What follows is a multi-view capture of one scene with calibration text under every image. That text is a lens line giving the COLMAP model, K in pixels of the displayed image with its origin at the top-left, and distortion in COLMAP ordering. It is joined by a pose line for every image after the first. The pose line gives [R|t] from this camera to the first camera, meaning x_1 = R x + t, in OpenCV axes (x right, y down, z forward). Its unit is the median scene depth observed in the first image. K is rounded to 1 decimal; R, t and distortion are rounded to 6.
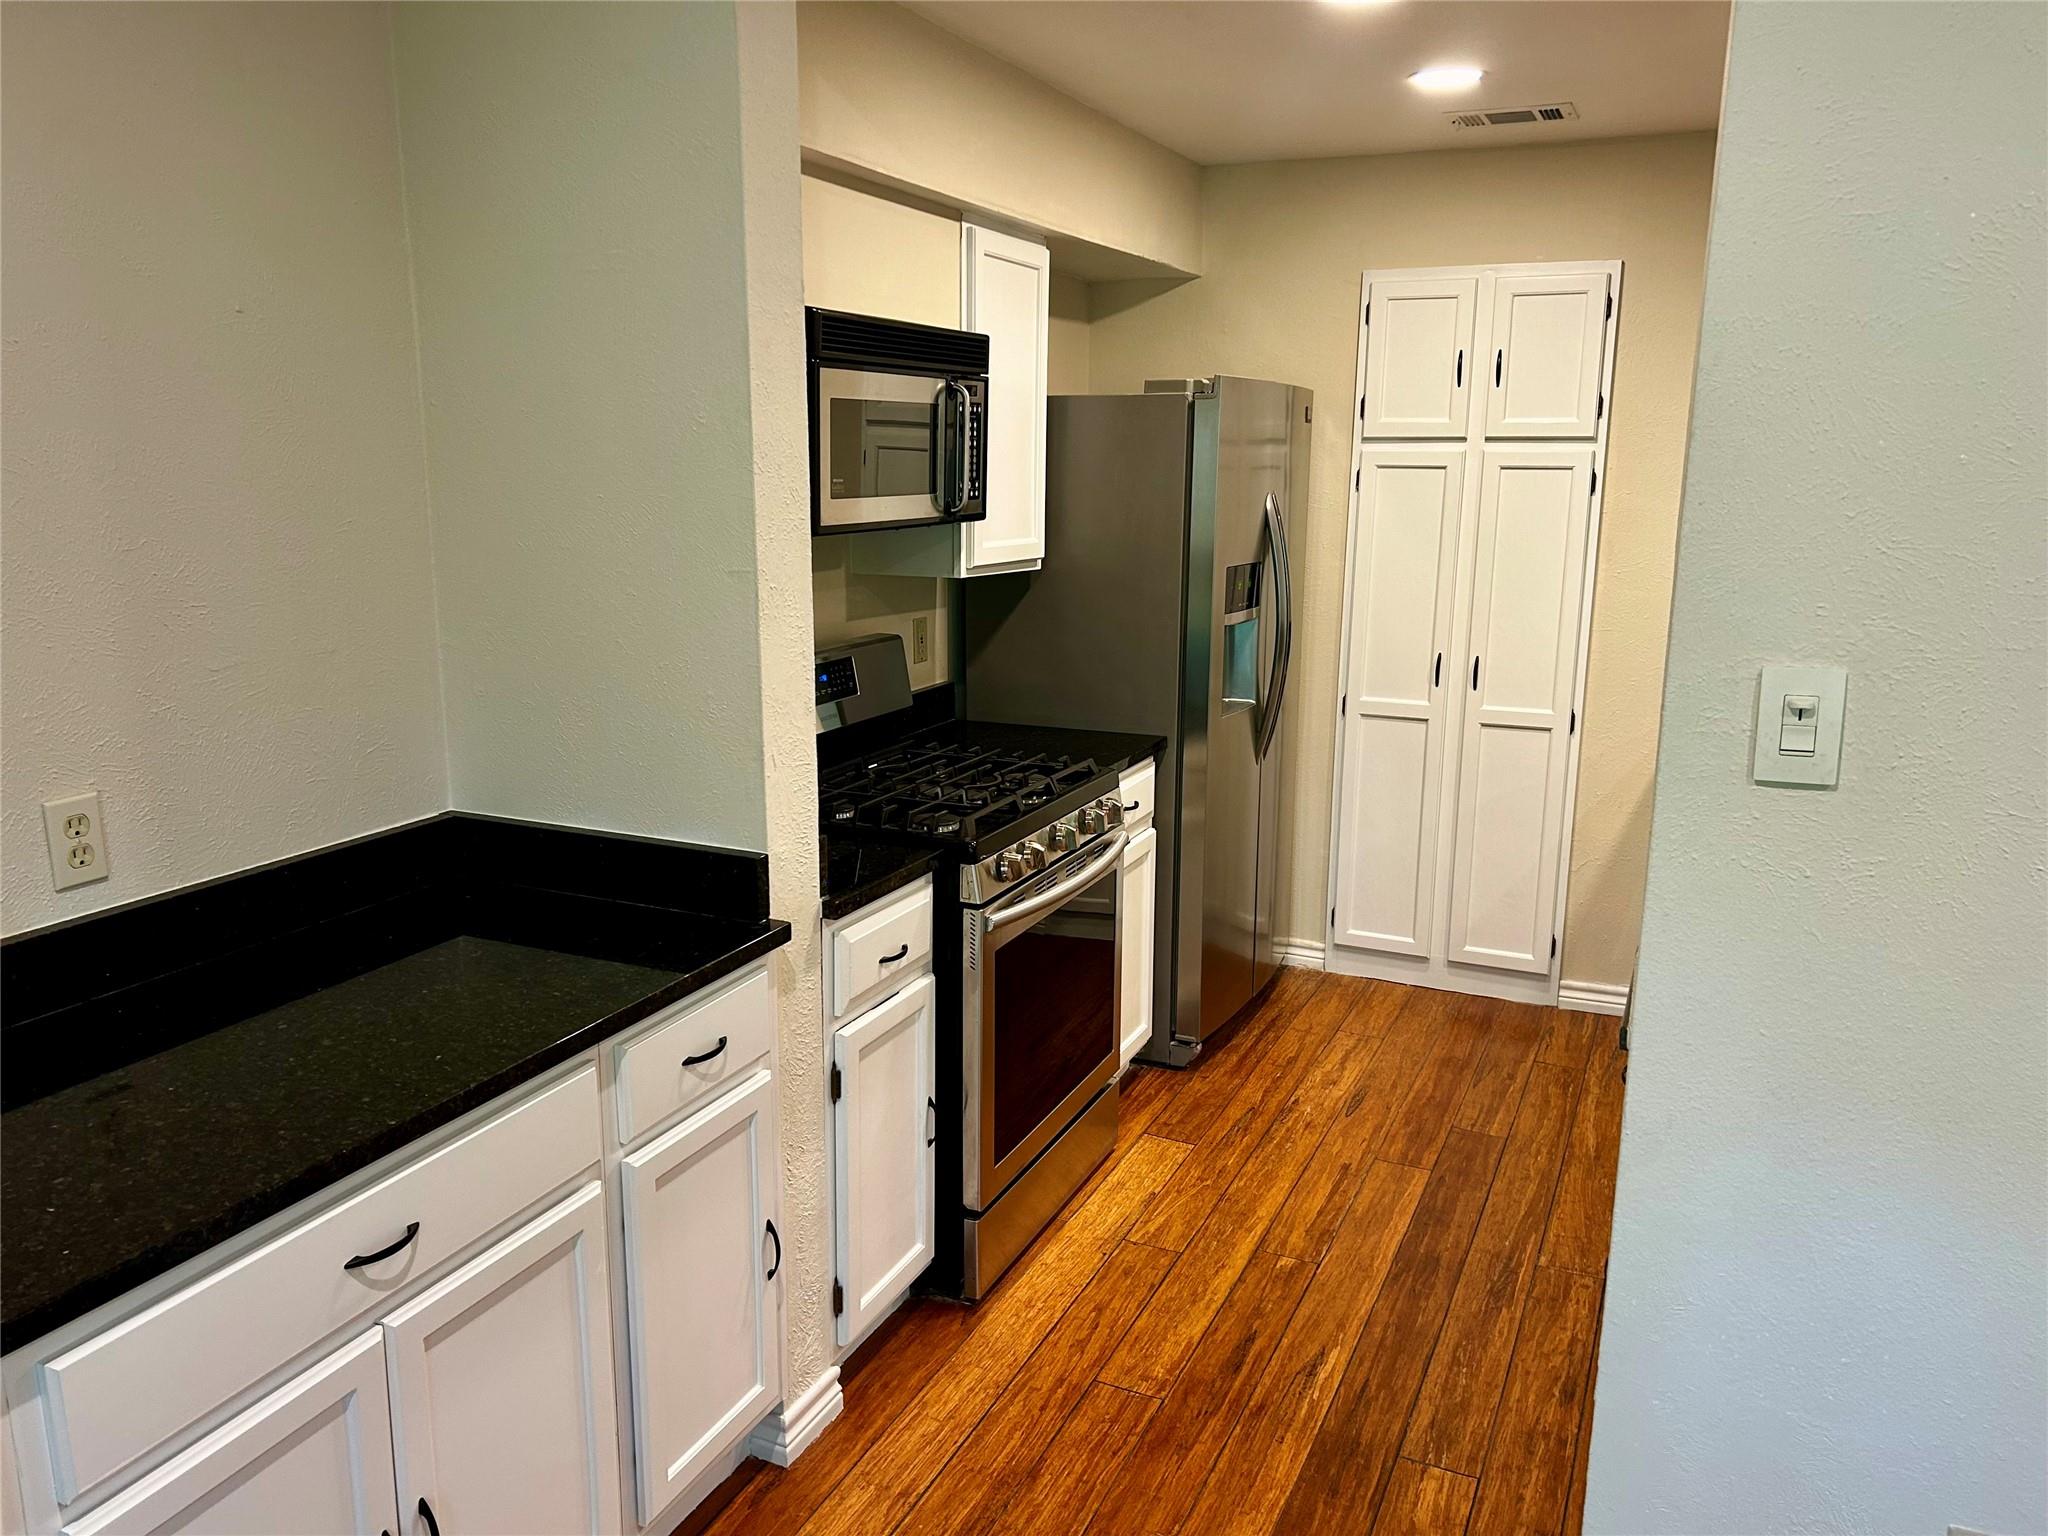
lens RADIAL K [[1528.9, 0, 1021.7], [0, 1528.9, 783.0], [0, 0, 1]] dist [0.105379, -0.199767]
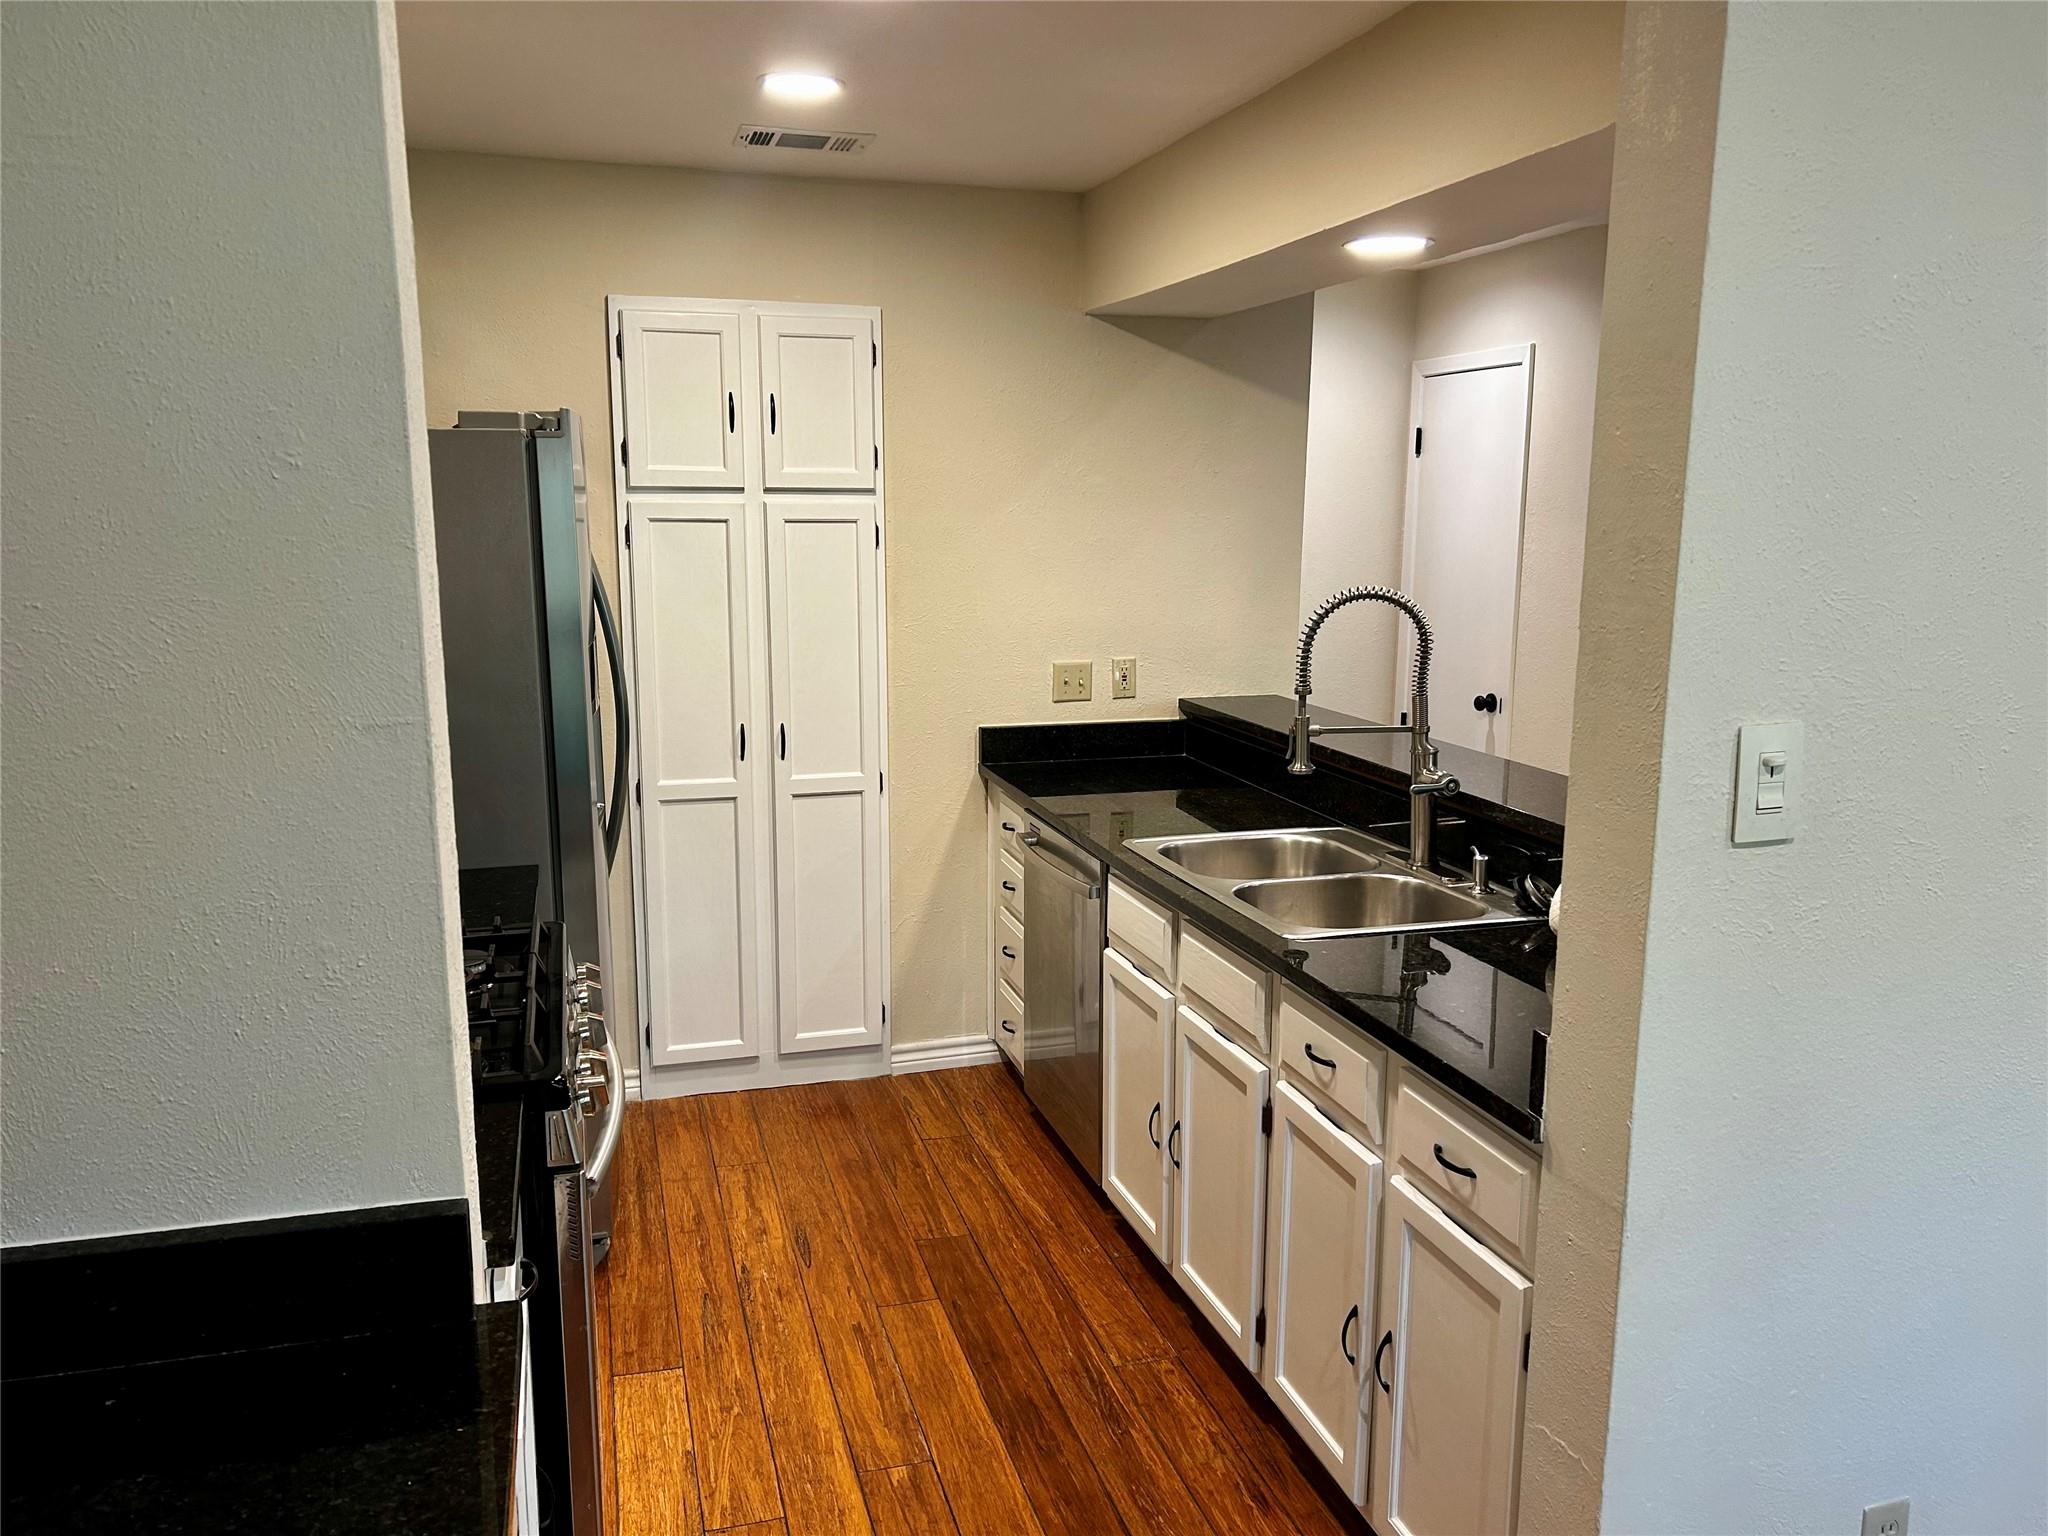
lens RADIAL K [[1528.9, 0, 1021.7], [0, 1528.9, 783.0], [0, 0, 1]] dist [0.105379, -0.199767]
pose [[0.763293, -0.122092, 0.634412, -0.202598], [0.139887, 0.989919, 0.022204, -0.052173], [-0.630727, 0.071798, 0.772676, 0.222695]]
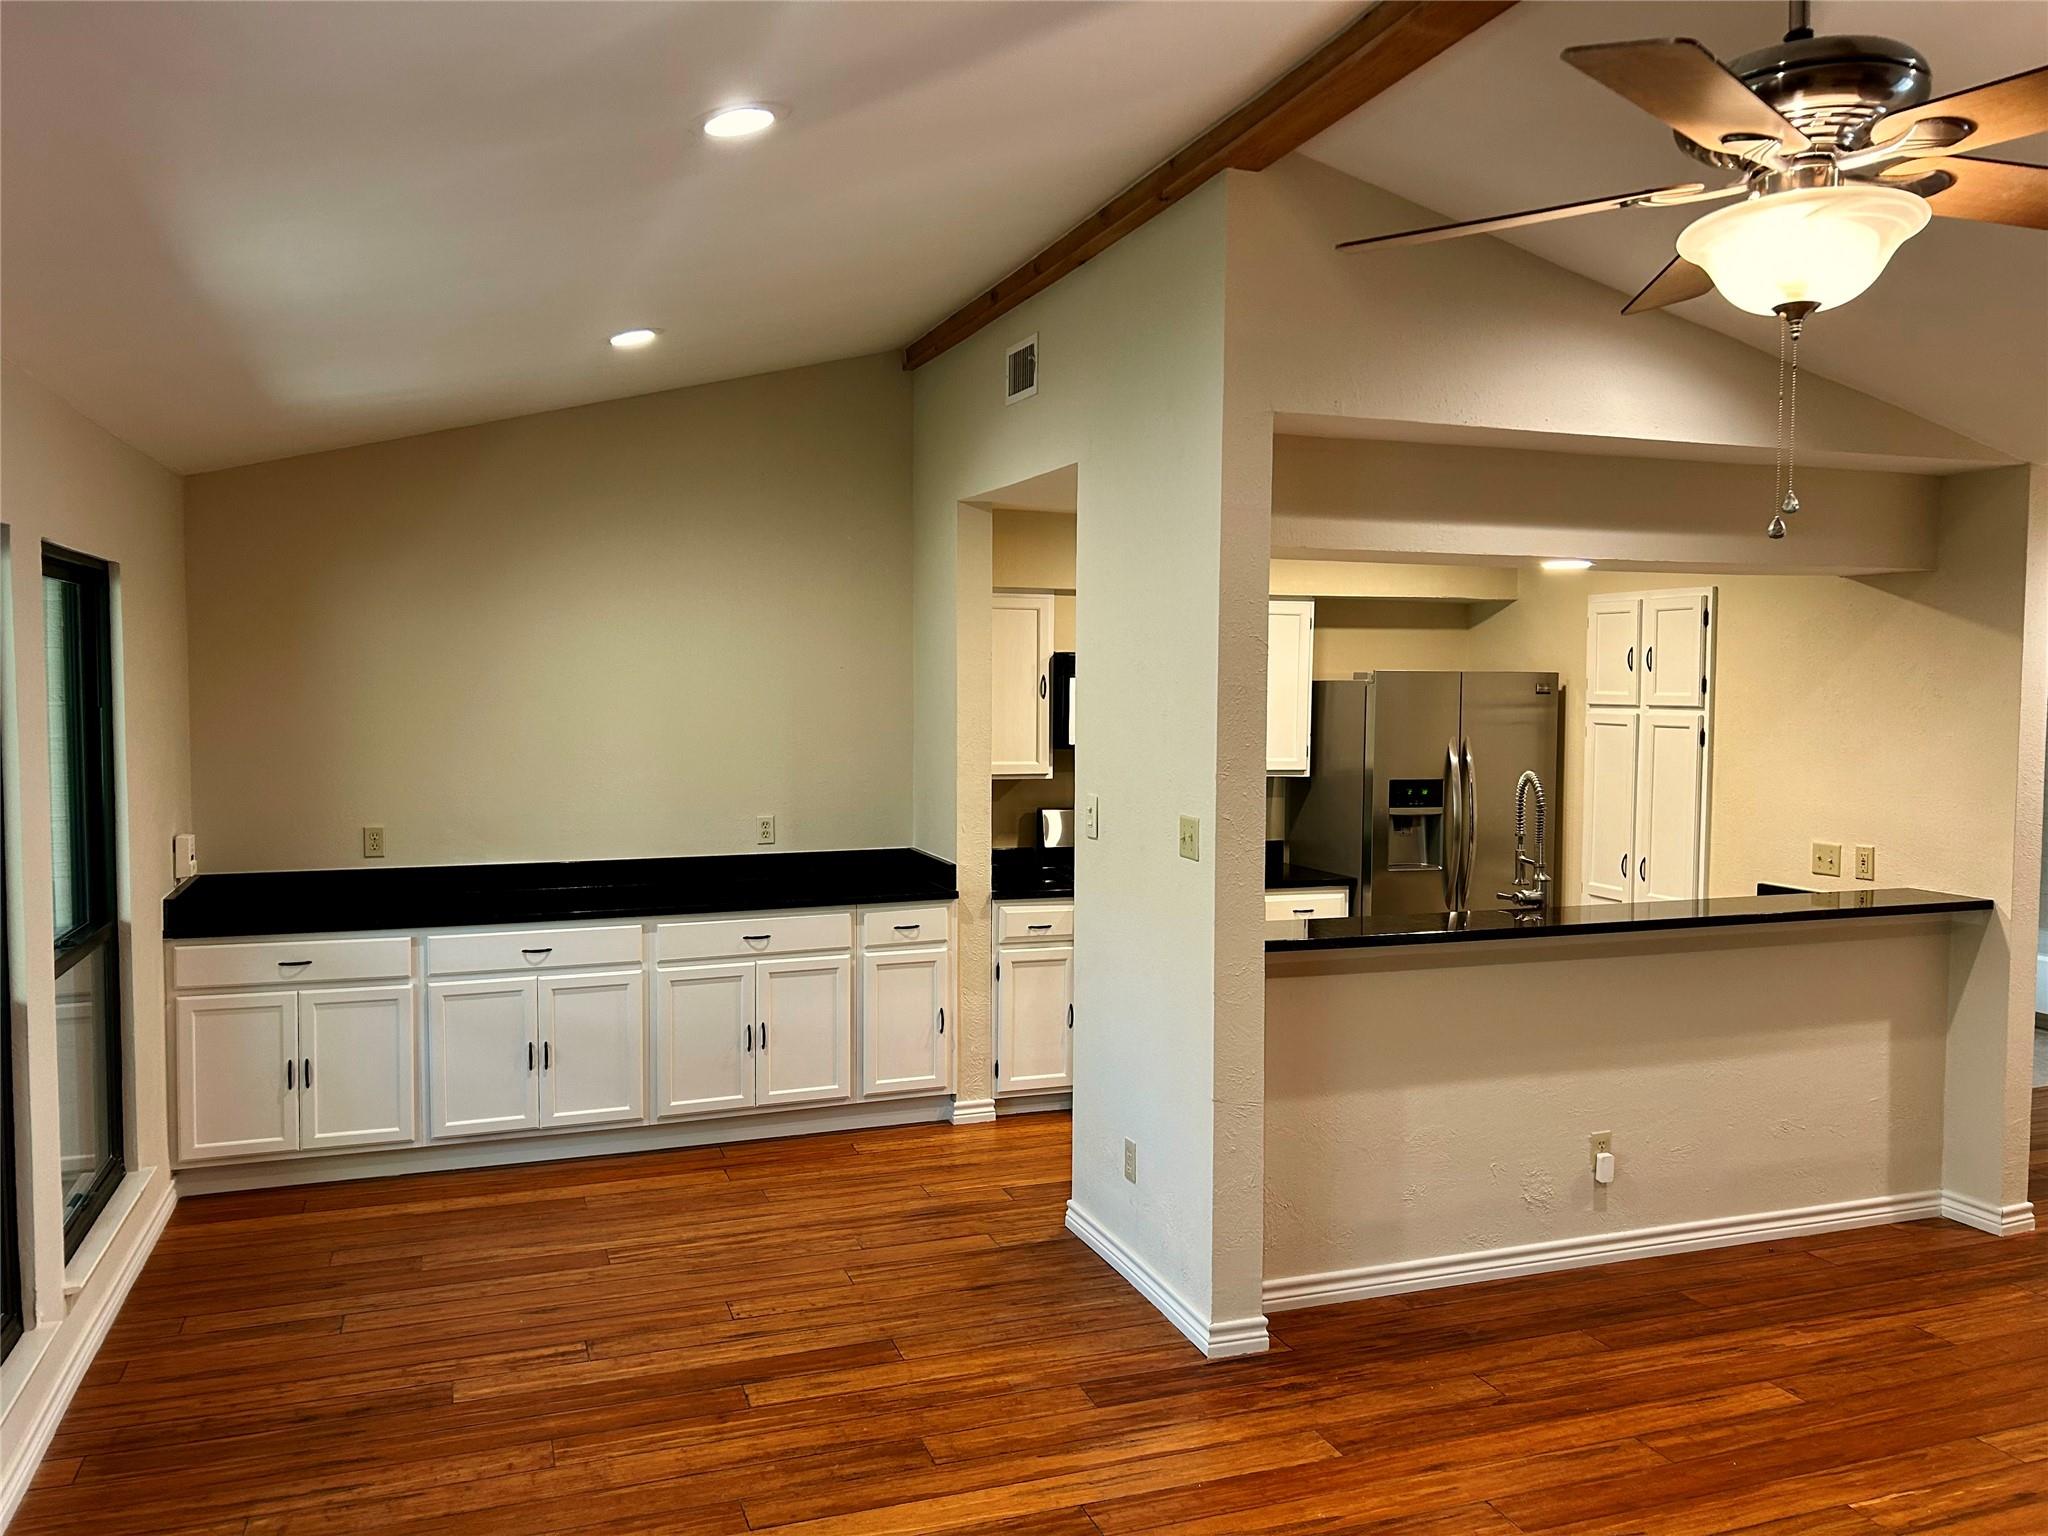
lens RADIAL K [[1528.9, 0, 1021.7], [0, 1528.9, 783.0], [0, 0, 1]] dist [0.105379, -0.199767]
pose [[0.701940, 0.044131, -0.710868, 0.994363], [-0.152955, 0.984132, -0.089940, 0.071918], [0.695619, 0.171863, 0.697551, -0.429612]]
